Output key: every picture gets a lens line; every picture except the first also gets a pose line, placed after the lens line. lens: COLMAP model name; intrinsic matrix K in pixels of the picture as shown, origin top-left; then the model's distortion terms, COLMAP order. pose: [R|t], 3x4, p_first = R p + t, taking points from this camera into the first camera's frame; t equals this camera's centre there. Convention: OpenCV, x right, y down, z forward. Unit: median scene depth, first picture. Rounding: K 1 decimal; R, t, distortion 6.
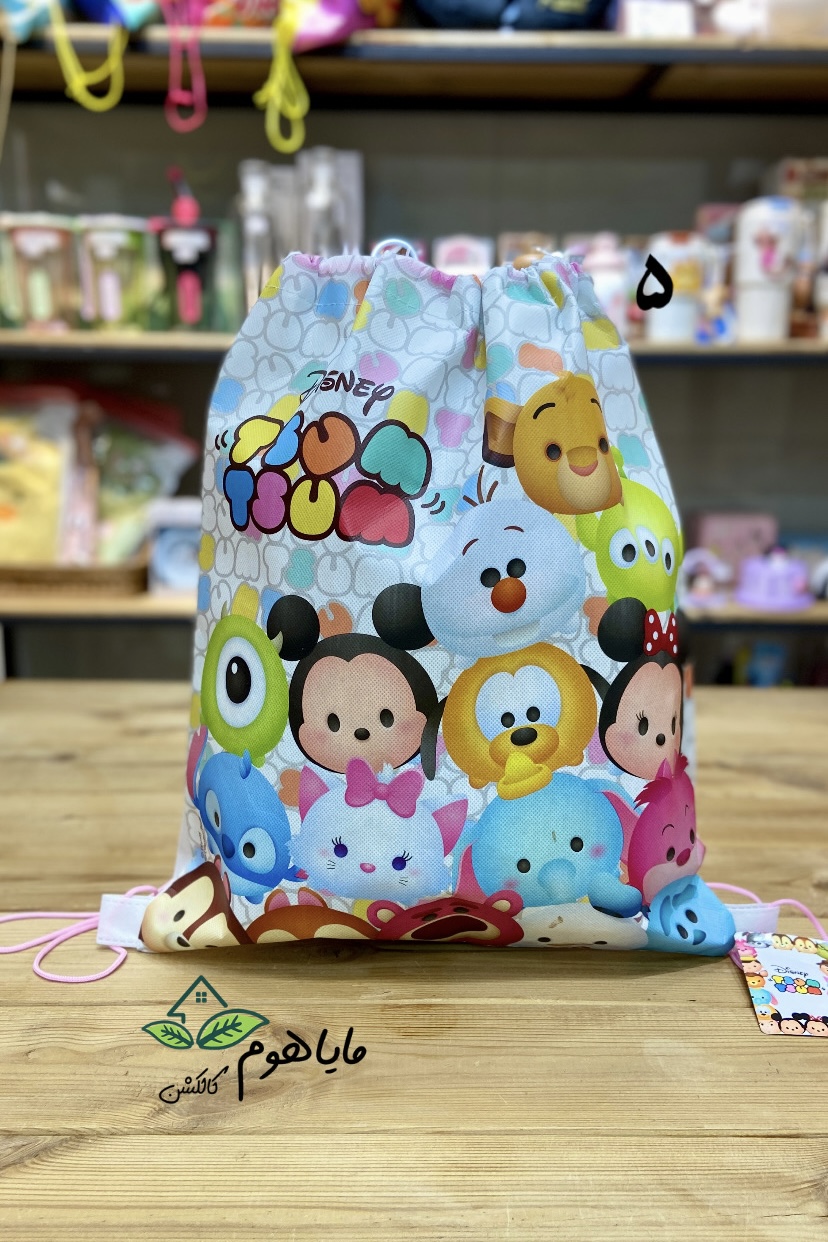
lens RADIAL K [[1288.9, 0, 424.8], [0, 1288.9, 607.8], [0, 0, 1]] dist [0.150818, -0.300838]
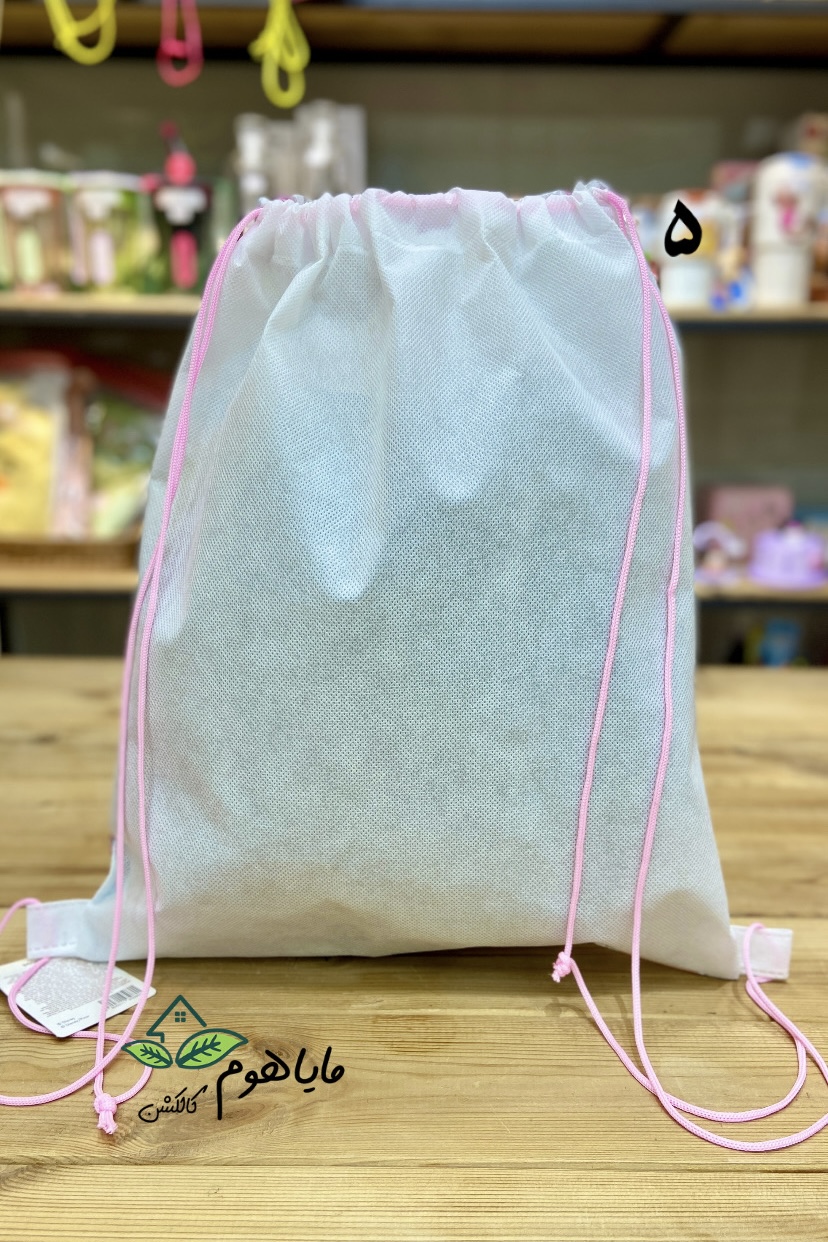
lens RADIAL K [[1259.5, 0, 417.7], [0, 1259.5, 618.6], [0, 0, 1]] dist [0.156784, -0.307964]
pose [[0.999936, 0.004291, -0.010491, 0.006651], [-0.003996, 0.999599, 0.028040, -0.000575], [0.010607, -0.027996, 0.999552, 0.116760]]
